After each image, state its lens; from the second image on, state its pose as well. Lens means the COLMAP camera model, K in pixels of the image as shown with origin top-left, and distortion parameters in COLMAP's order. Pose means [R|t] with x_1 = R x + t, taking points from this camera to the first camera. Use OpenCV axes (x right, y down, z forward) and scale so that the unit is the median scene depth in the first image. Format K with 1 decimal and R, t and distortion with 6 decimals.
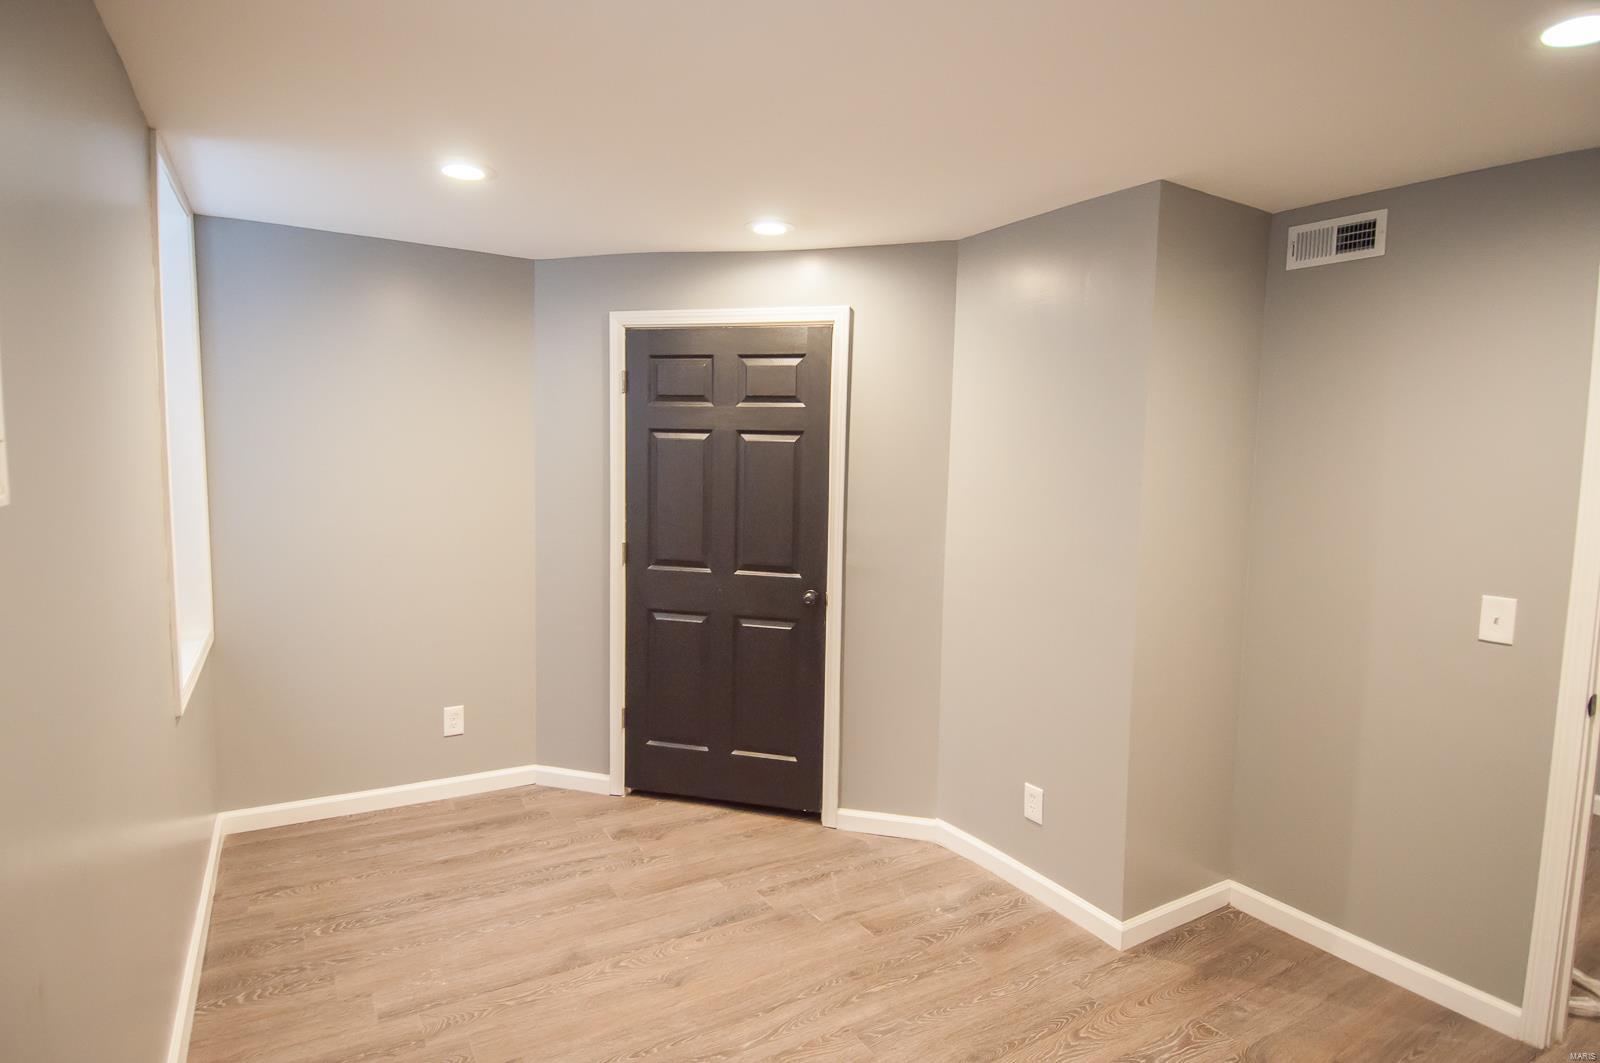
lens RADIAL K [[832.4, 0, 795.0], [0, 832.4, 527.6], [0, 0, 1]] dist [0.040639, -0.046016]
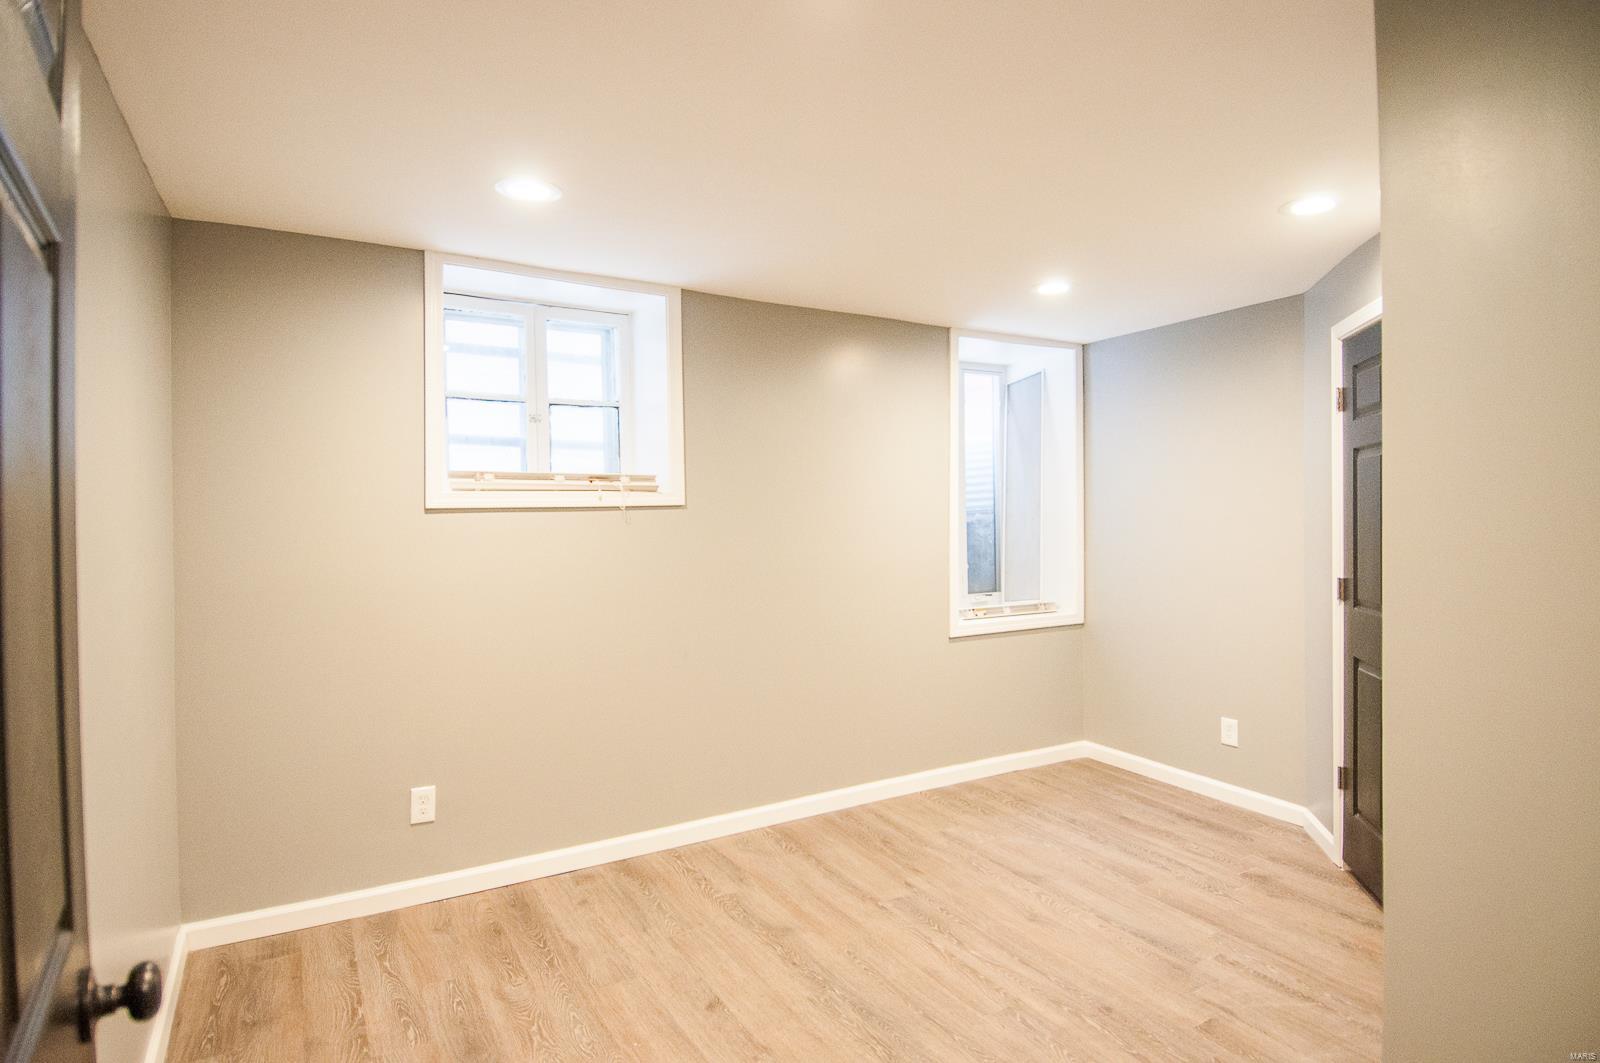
lens RADIAL K [[832.4, 0, 791.6], [0, 832.4, 529.4], [0, 0, 1]] dist [0.040639, -0.046016]
pose [[-0.009568, -0.005909, -0.999937, 0.804862], [-0.078738, 0.996882, -0.005138, 0.018415], [0.996849, 0.078684, -0.010004, 0.477756]]
